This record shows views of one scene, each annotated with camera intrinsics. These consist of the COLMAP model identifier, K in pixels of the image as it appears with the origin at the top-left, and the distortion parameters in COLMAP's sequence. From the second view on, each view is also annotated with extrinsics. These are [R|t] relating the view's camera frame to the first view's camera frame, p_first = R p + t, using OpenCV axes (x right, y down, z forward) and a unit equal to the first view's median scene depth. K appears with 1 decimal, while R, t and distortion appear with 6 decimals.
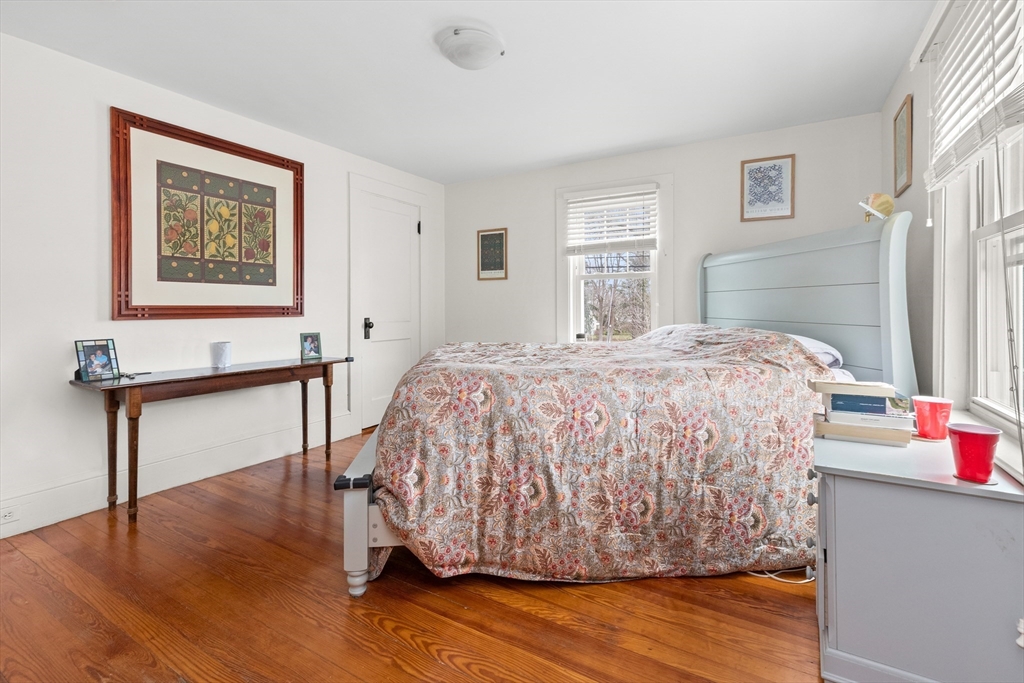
lens RADIAL K [[467.6, 0, 515.3], [0, 467.6, 307.0], [0, 0, 1]] dist [0.009008, 0.000371]
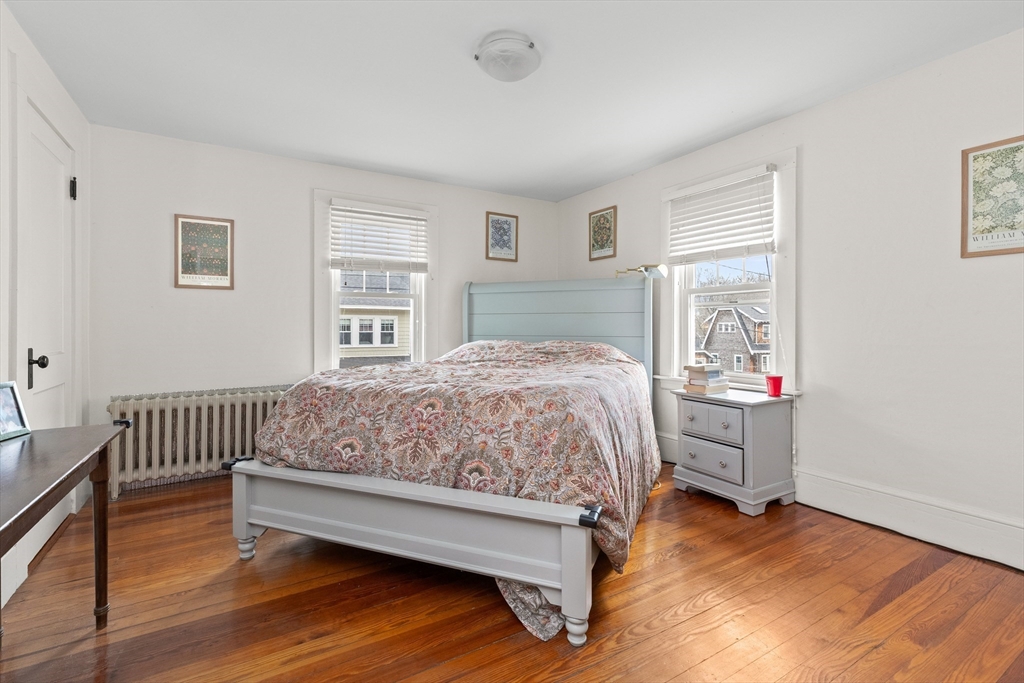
lens RADIAL K [[467.6, 0, 511.1], [0, 467.6, 323.1], [0, 0, 1]] dist [0.009008, 0.000371]
pose [[0.483163, 0.005556, 0.875513, -0.536137], [0.001371, 0.999974, -0.007102, 0.000307], [-0.875529, 0.004631, 0.483143, 0.300415]]
